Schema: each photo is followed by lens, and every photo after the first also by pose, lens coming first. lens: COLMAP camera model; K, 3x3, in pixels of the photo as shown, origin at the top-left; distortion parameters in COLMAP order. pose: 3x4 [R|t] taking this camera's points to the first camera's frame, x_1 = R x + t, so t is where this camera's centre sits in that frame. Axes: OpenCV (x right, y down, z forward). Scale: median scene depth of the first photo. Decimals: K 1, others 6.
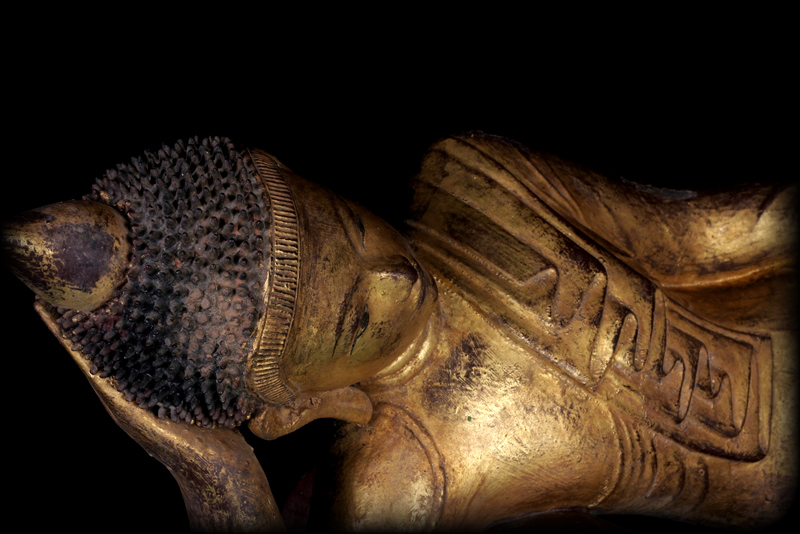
lens RADIAL K [[1985.0, 0, 400.0], [0, 1985.0, 267.0], [0, 0, 1]] dist [-0.085086, -0.517782]
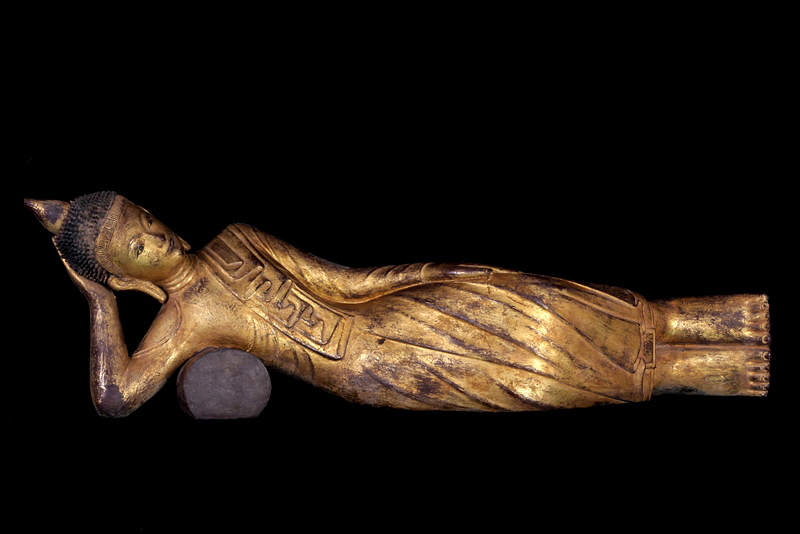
lens RADIAL K [[1946.8, 0, 432.3], [0, 1946.8, 268.9], [0, 0, 1]] dist [-0.091048, -0.703724]
pose [[0.899282, 0.028743, -0.436424, 1.558755], [-0.167973, 0.944013, -0.283946, 0.765035], [0.403828, 0.328655, 0.853762, -1.268777]]
